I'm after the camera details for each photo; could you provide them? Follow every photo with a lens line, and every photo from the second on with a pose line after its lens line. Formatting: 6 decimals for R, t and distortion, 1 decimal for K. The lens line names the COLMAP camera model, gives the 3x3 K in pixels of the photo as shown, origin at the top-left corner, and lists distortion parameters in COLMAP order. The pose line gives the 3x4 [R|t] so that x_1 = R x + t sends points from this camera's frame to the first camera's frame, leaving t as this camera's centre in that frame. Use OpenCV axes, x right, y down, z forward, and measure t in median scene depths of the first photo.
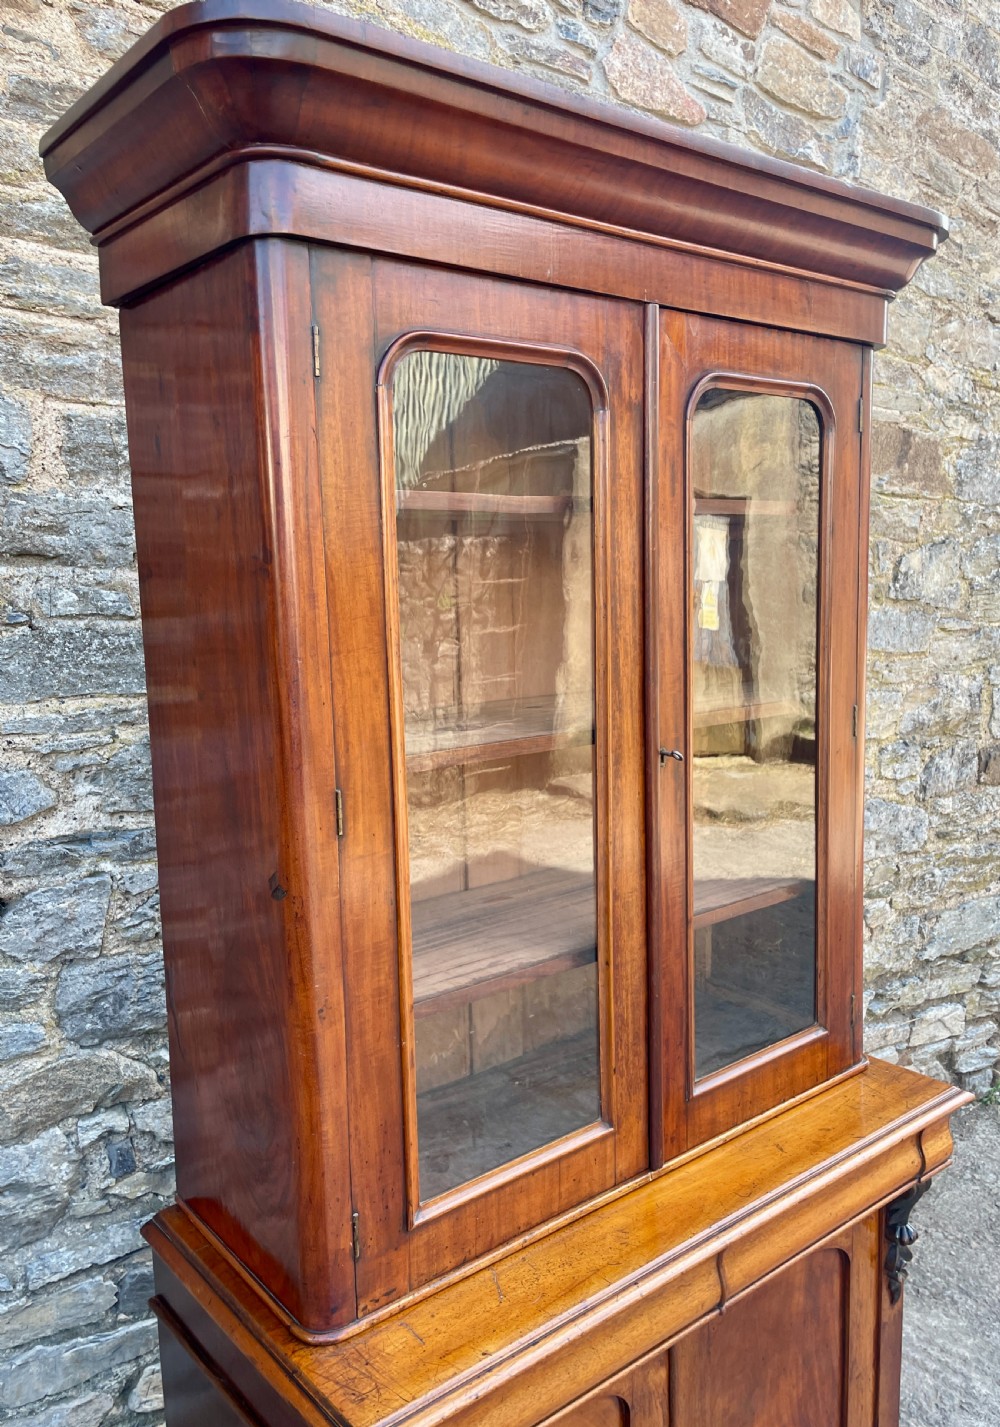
lens RADIAL K [[1104.3, 0, 510.0], [0, 1104.3, 710.9], [0, 0, 1]] dist [0.086495, -0.117107]
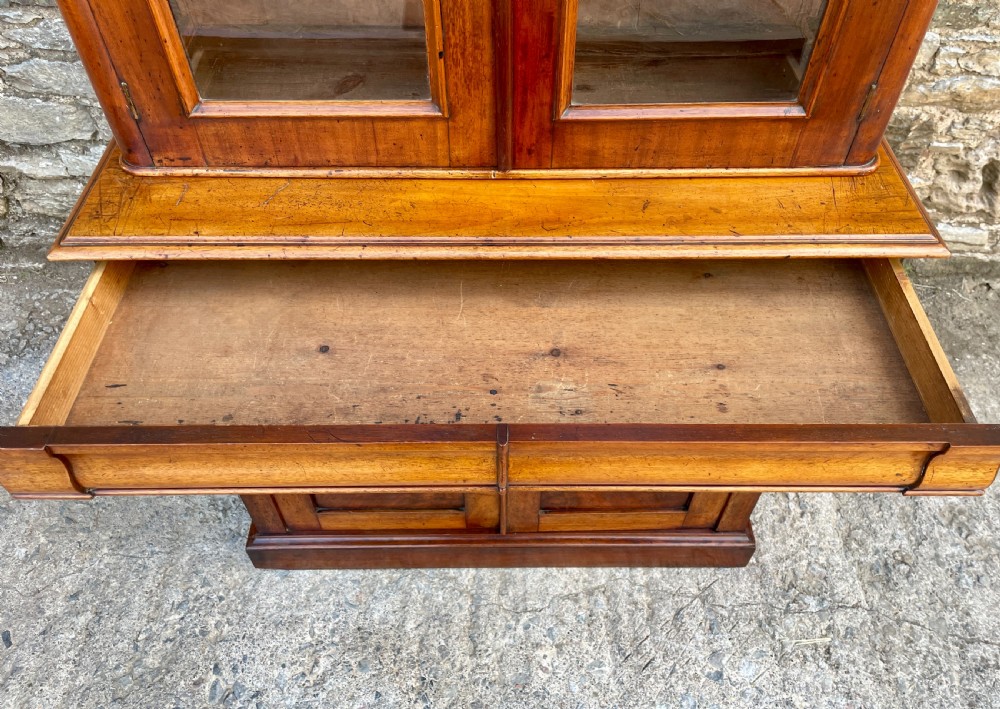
lens RADIAL K [[762.4, 0, 510.0], [0, 762.4, 366.6], [0, 0, 1]] dist [0.087456, -0.123214]
pose [[0.782616, 0.494848, -0.377673, 0.377161], [-0.104675, 0.702673, 0.703771, 0.037914], [0.613641, -0.511250, 0.601721, 0.390370]]
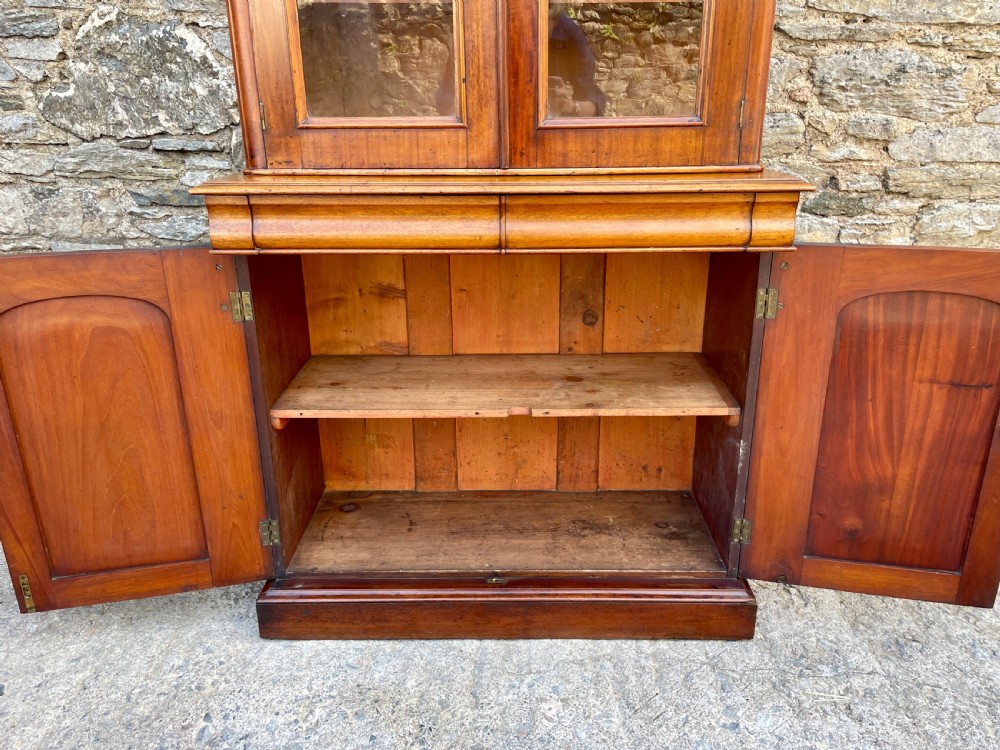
lens RADIAL K [[771.0, 0, 510.2], [0, 771.0, 366.6], [0, 0, 1]] dist [0.093392, -0.125838]
pose [[0.772901, 0.230753, -0.591081, 0.622297], [-0.092404, 0.962533, 0.254936, 0.311991], [0.627762, -0.142422, 0.765265, 0.150572]]
